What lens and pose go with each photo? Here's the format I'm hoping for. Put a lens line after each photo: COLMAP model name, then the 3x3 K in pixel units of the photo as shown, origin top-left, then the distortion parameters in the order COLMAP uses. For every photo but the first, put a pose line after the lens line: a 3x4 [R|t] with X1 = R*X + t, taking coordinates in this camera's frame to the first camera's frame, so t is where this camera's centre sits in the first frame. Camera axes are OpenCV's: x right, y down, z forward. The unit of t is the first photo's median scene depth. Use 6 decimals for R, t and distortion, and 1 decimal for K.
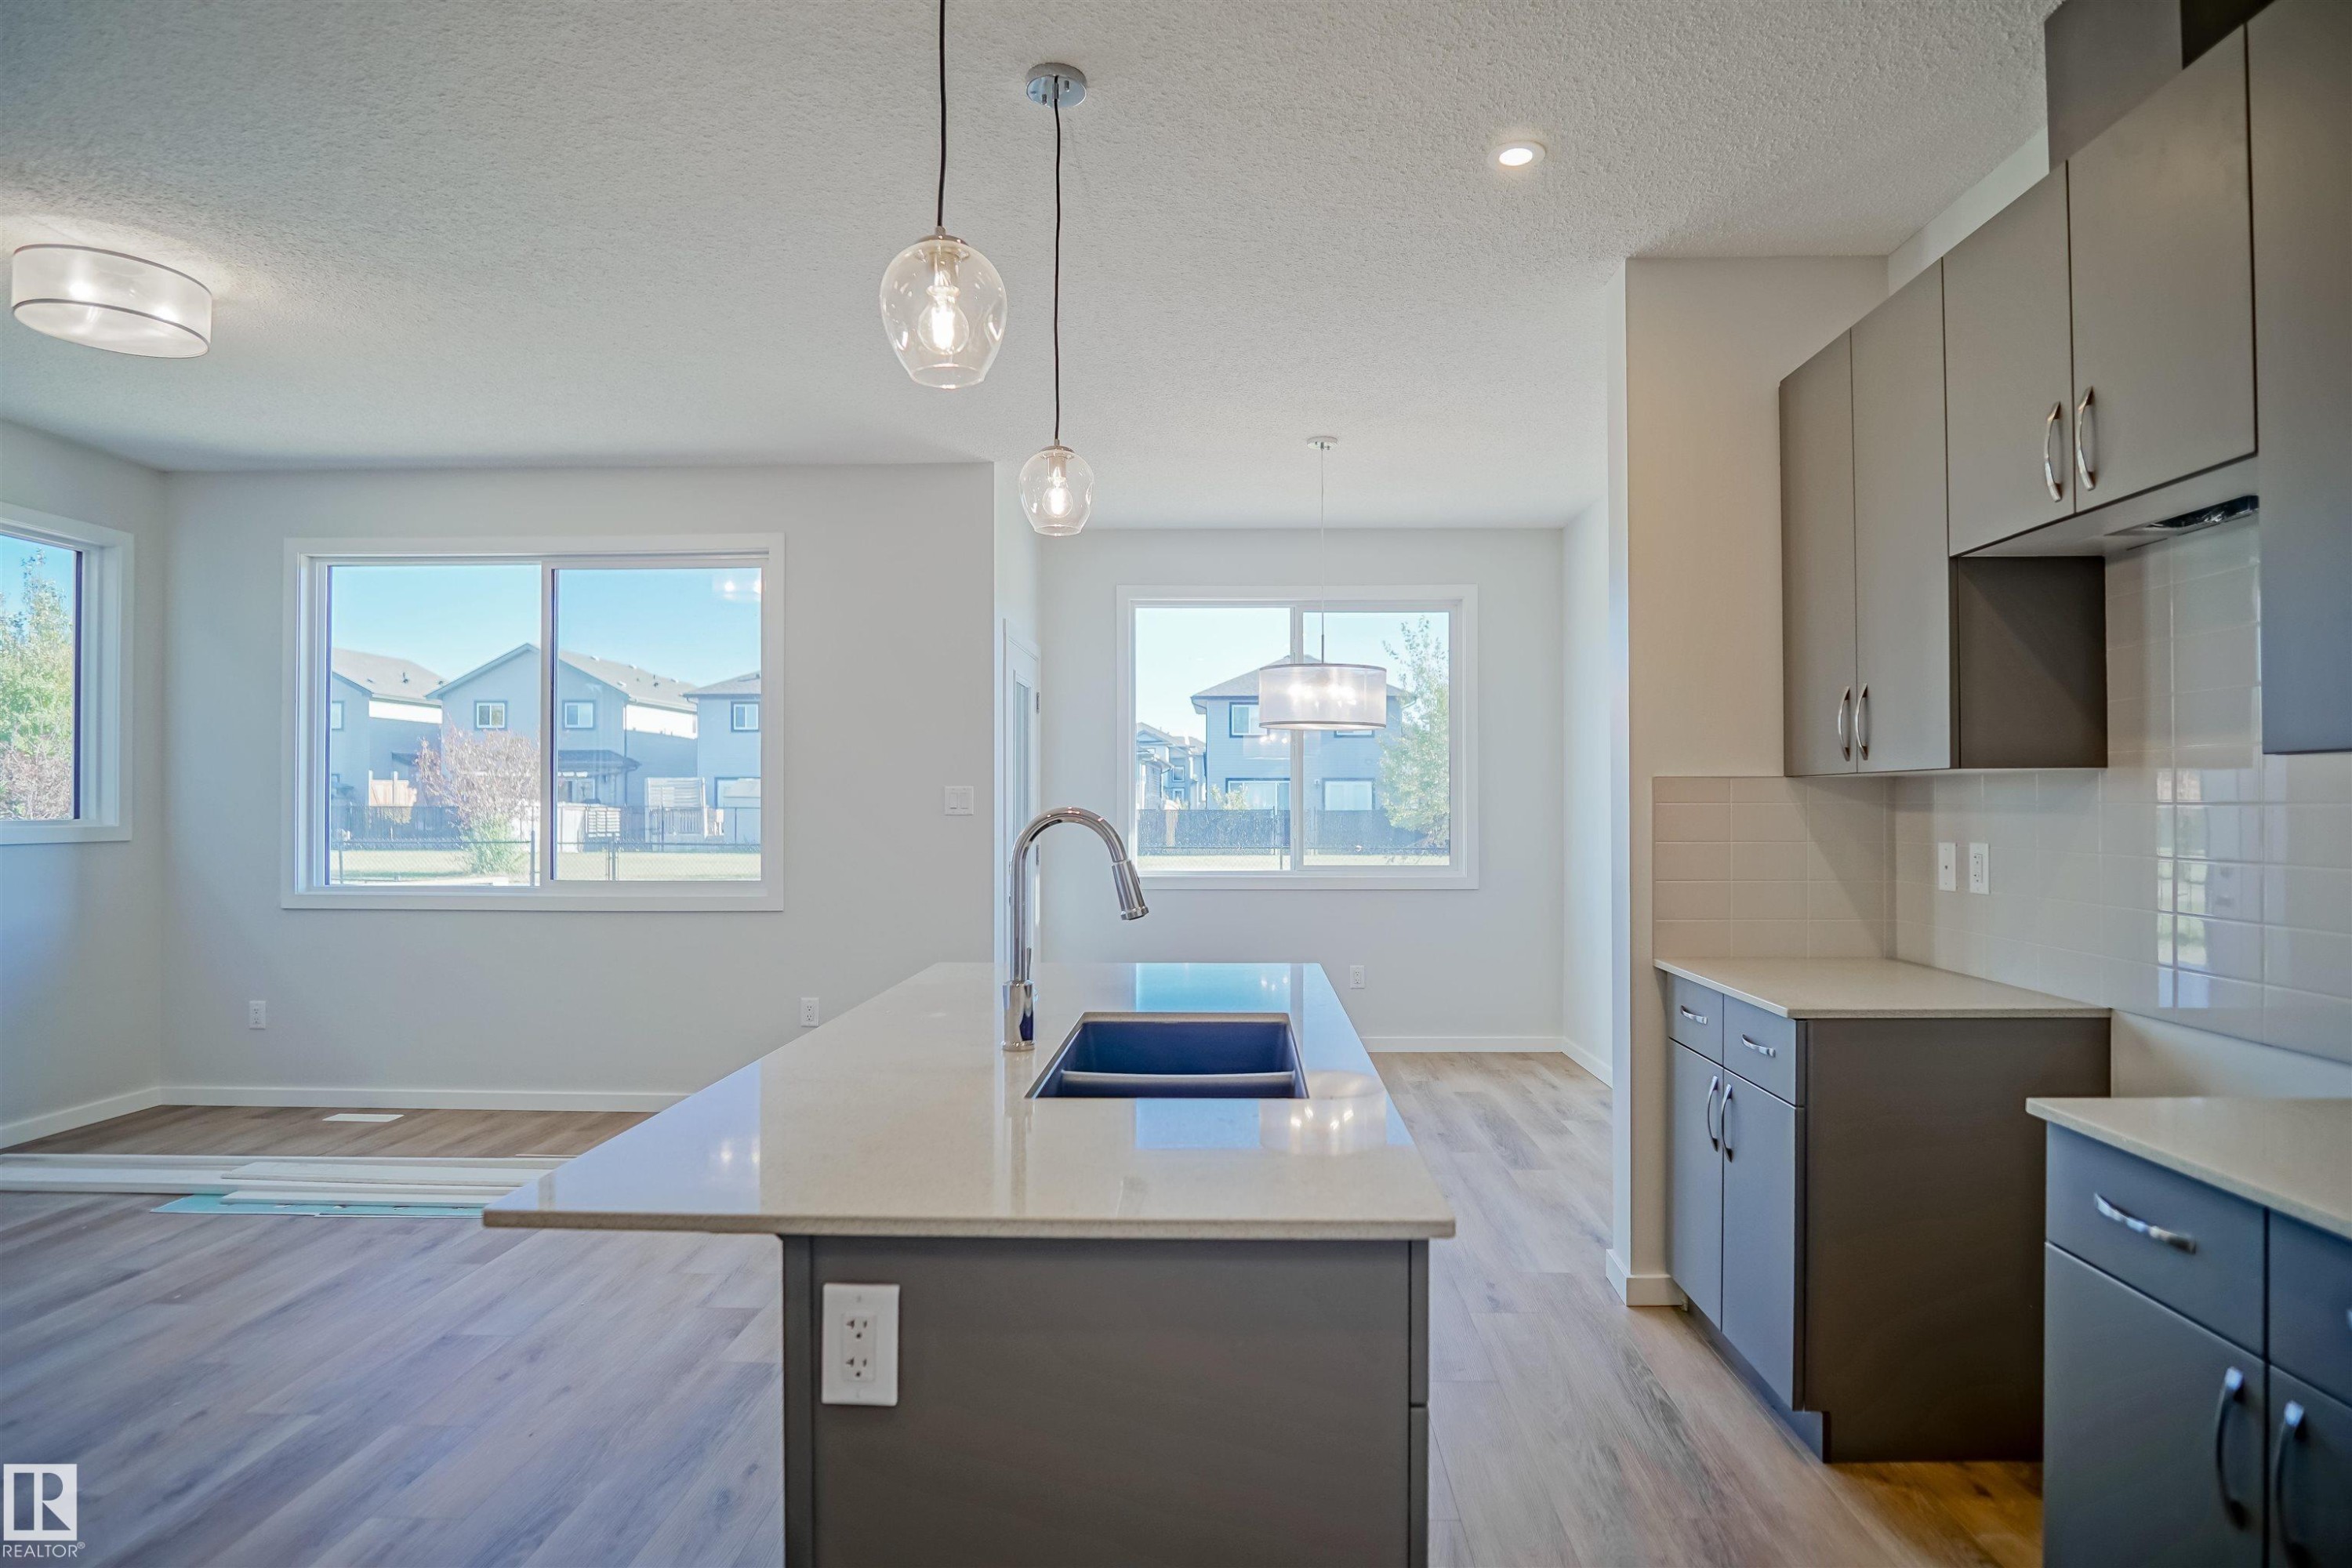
lens RADIAL K [[1255.5, 0, 1213.6], [0, 1255.5, 795.1], [0, 0, 1]] dist [-0.023136, 0.001679]
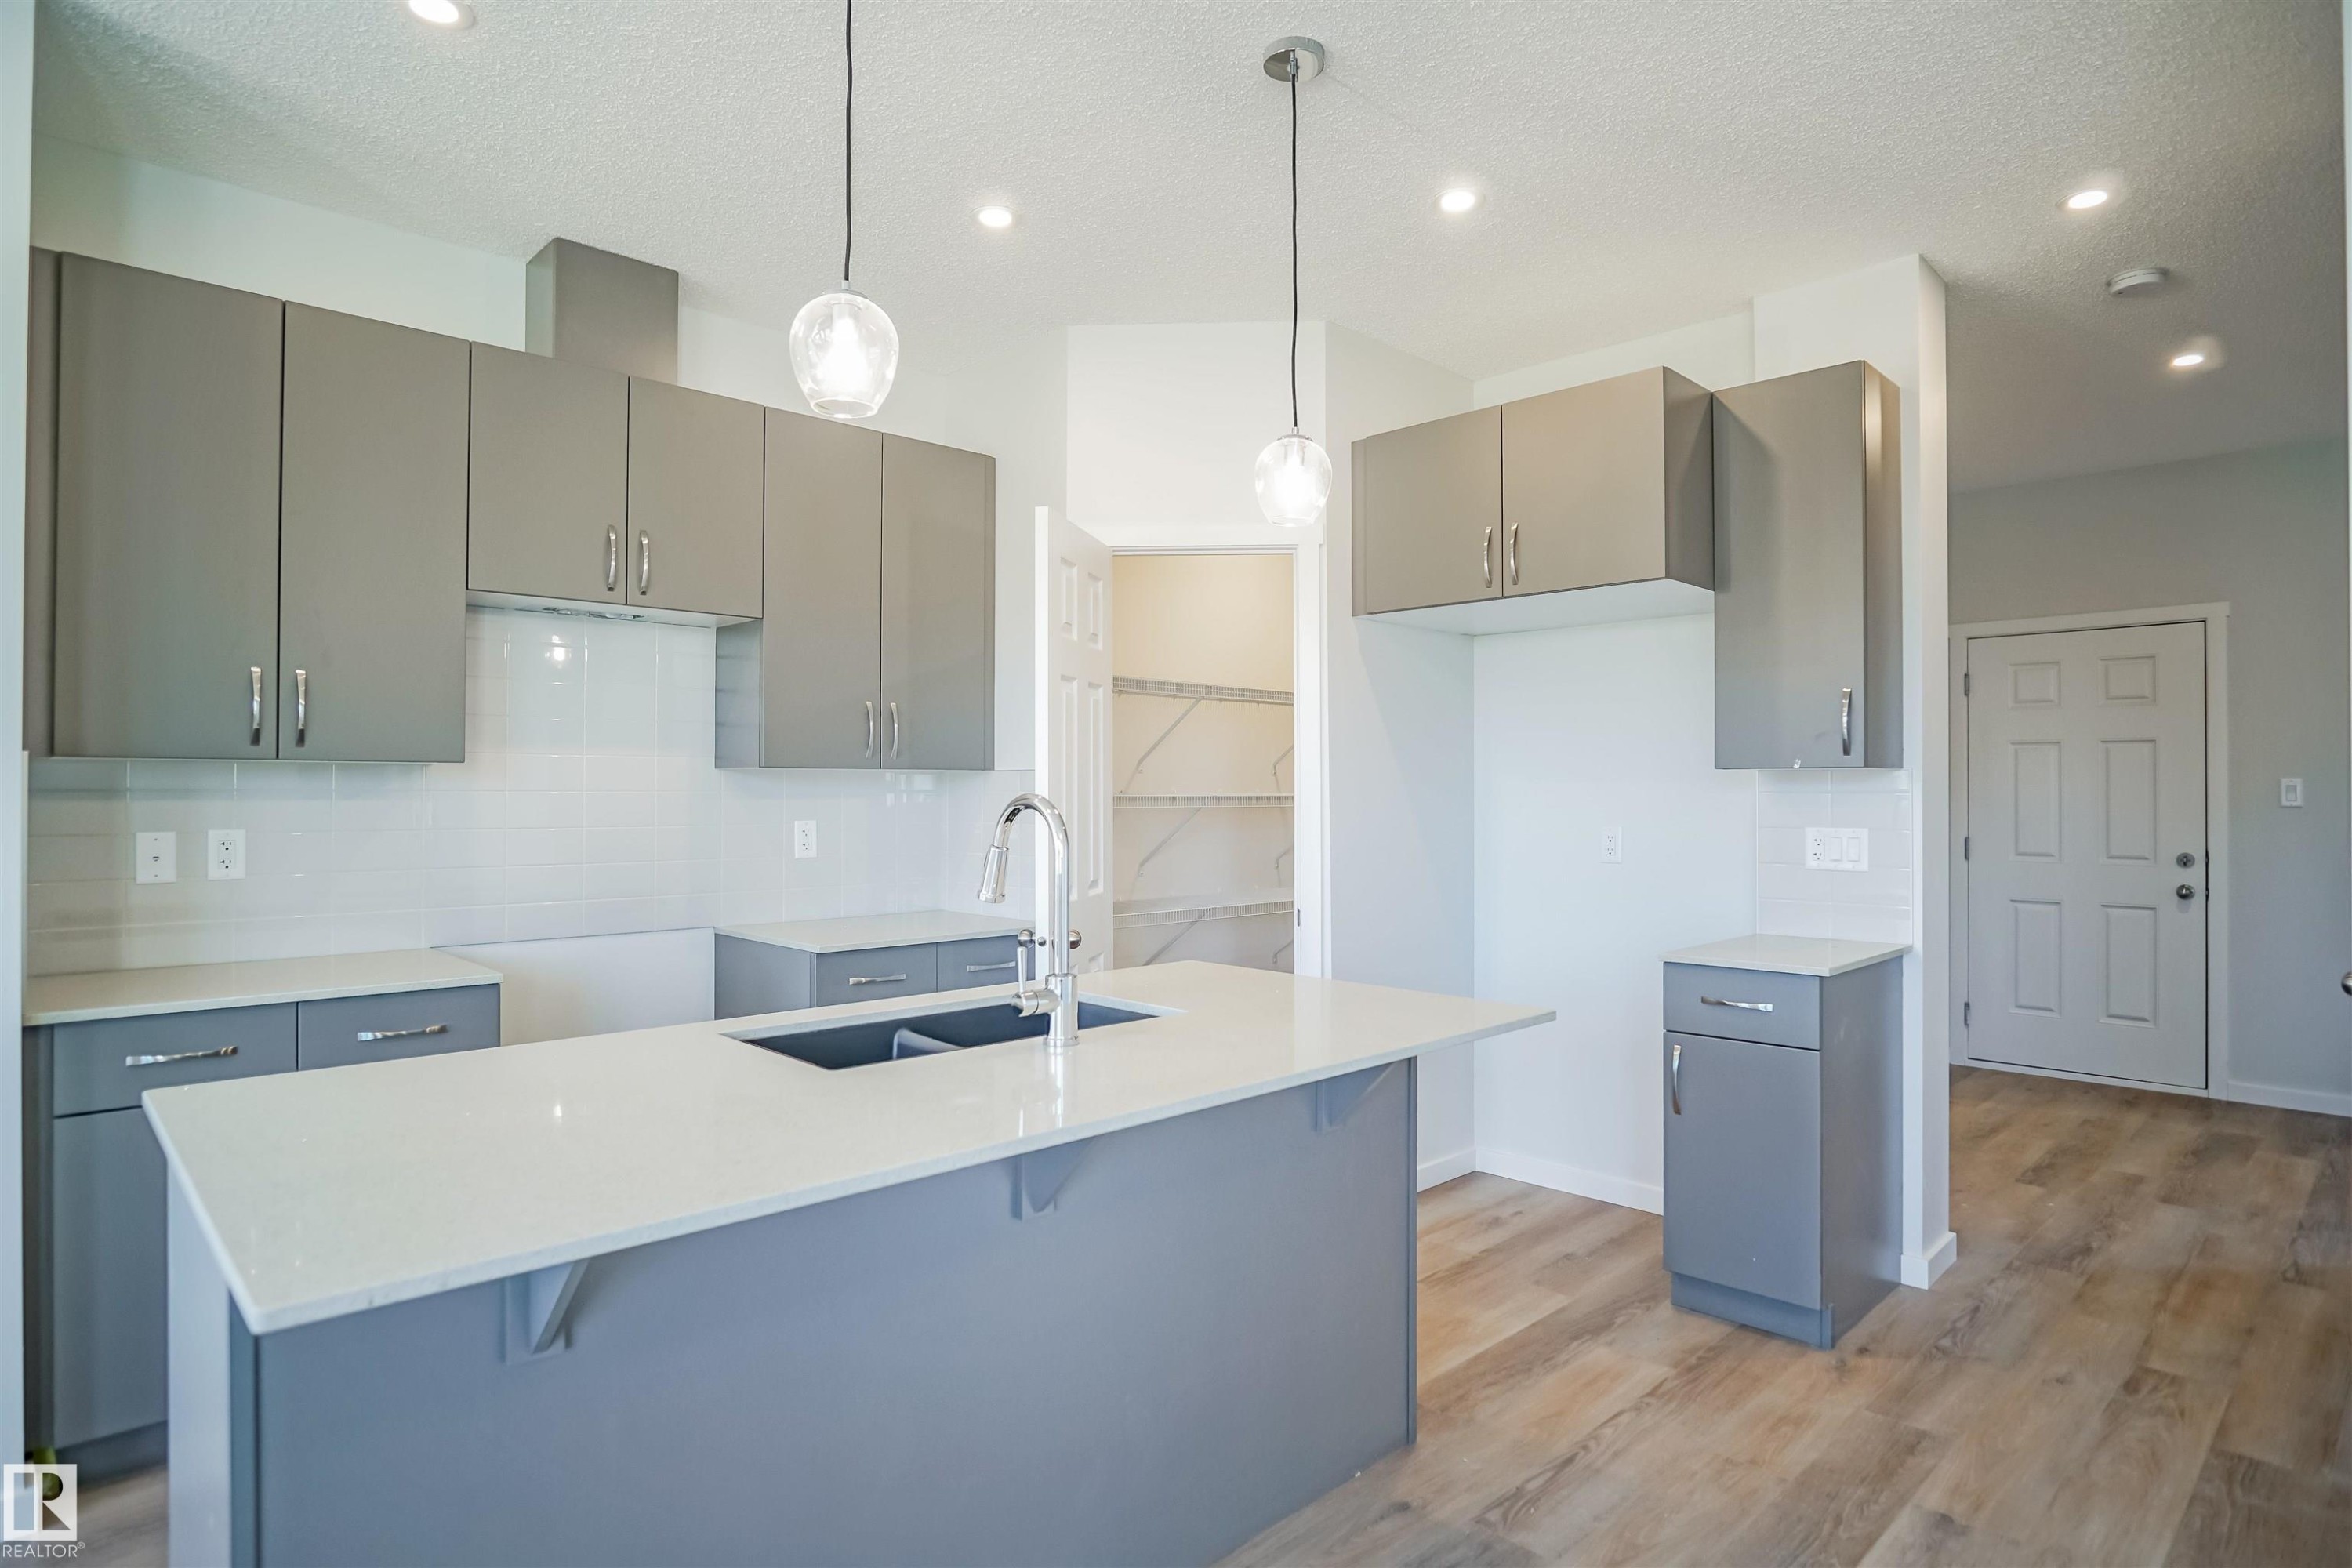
lens RADIAL K [[1242.3, 0, 1122.4], [0, 1242.3, 792.1], [0, 0, 1]] dist [-0.018909, 0.000974]
pose [[-0.675148, -0.001792, 0.737680, -0.465871], [-0.008068, 0.999955, -0.004955, 0.005322], [-0.737638, -0.009297, -0.675132, 0.836554]]
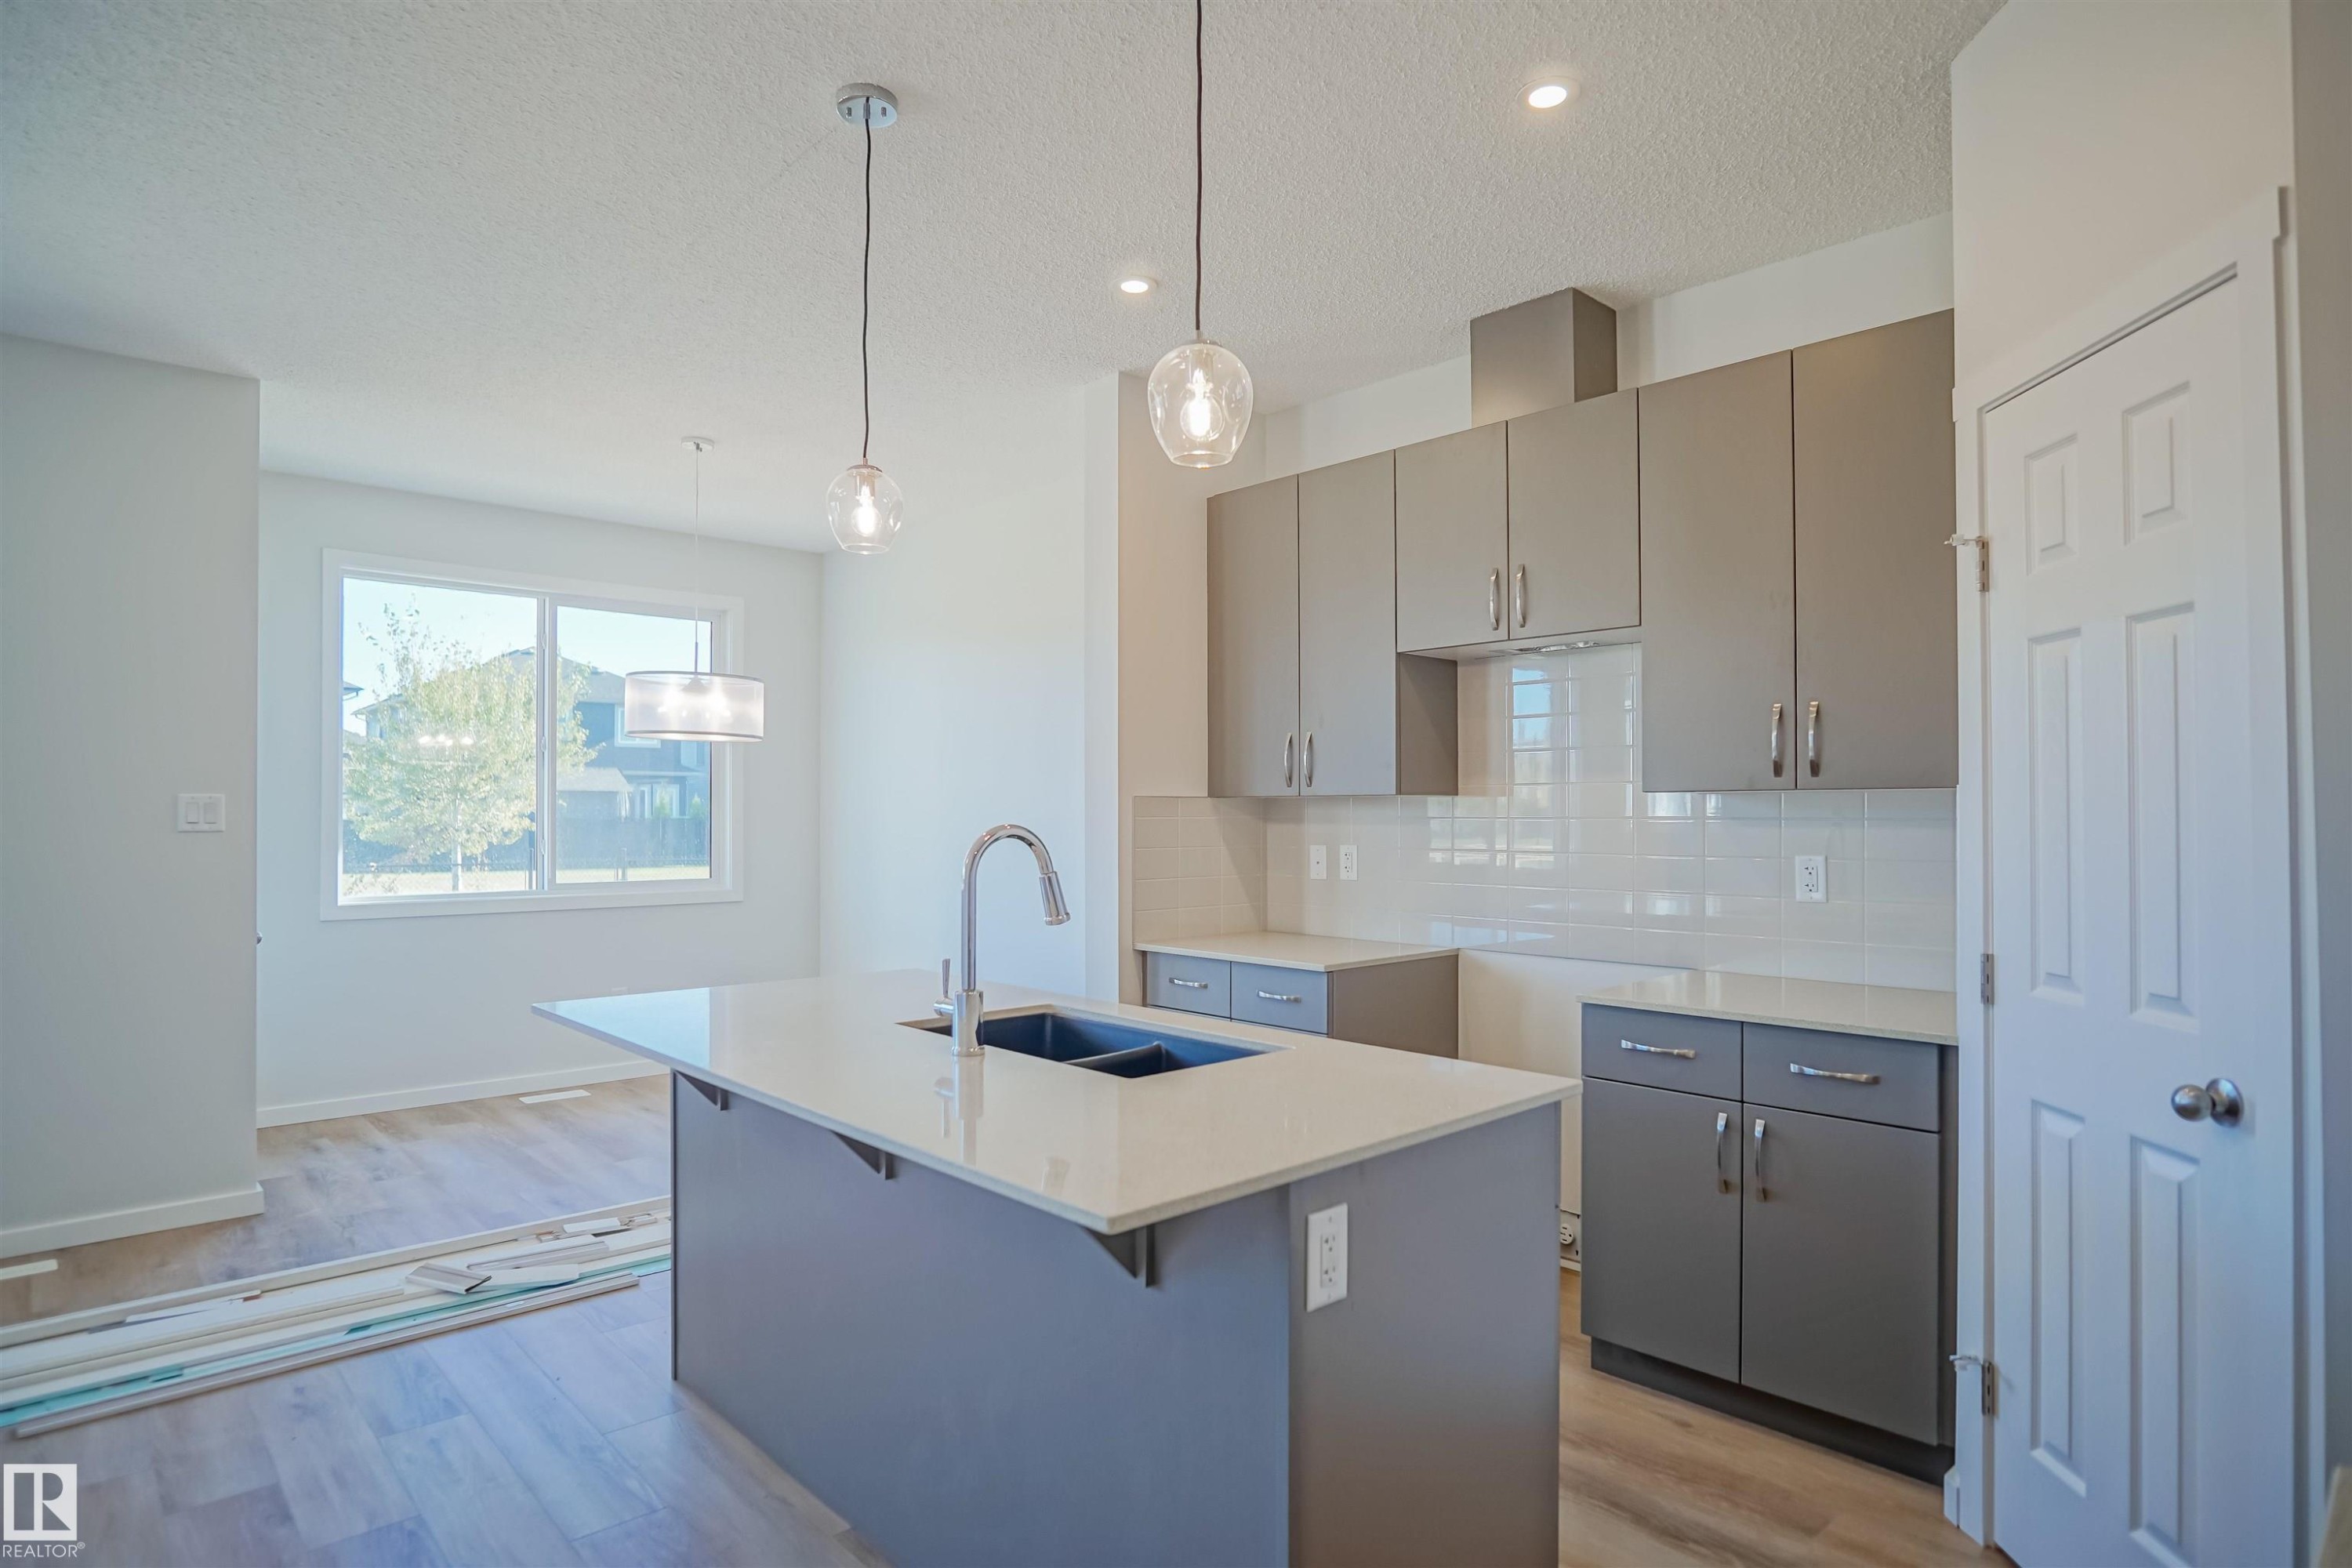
lens RADIAL K [[1253.9, 0, 1175.2], [0, 1253.9, 803.1], [0, 0, 1]] dist [-0.022306, 0.002217]
pose [[0.723479, 0.006448, 0.690317, -0.392974], [-0.005410, 0.999979, -0.003671, -0.002653], [-0.690326, -0.001079, 0.723498, 0.062569]]
